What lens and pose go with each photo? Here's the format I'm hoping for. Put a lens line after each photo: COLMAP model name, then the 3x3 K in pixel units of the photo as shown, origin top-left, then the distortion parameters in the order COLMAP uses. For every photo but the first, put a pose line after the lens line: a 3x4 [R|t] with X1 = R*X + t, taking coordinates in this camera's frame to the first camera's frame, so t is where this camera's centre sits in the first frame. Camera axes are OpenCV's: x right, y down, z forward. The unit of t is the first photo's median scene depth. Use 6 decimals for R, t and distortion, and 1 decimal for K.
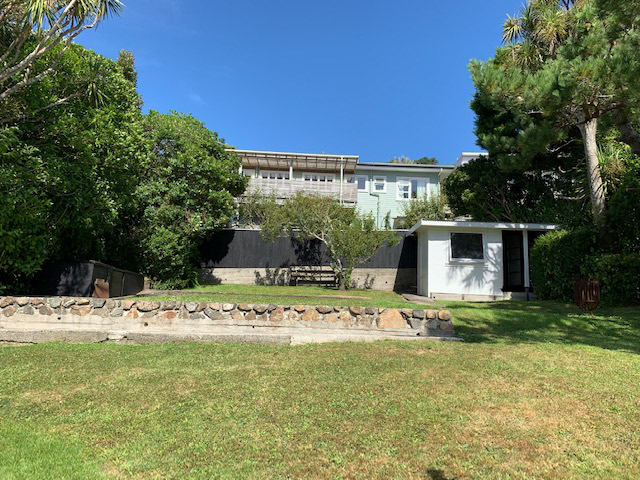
lens RADIAL K [[494.9, 0, 320.0], [0, 494.9, 240.0], [0, 0, 1]] dist [0.020610, -0.008504]
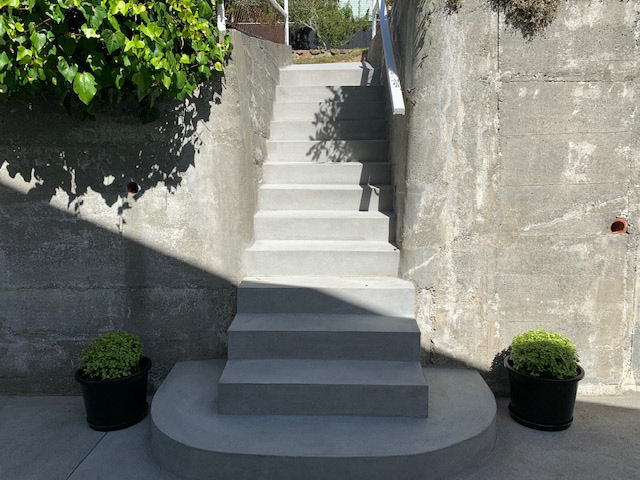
lens RADIAL K [[494.9, 0, 320.0], [0, 494.9, 240.0], [0, 0, 1]] dist [0.020610, -0.008504]
pose [[0.998975, -0.043009, 0.014081, -0.011667], [0.035839, 0.941837, 0.334153, 0.089309], [-0.027633, -0.333306, 0.942414, -0.359655]]
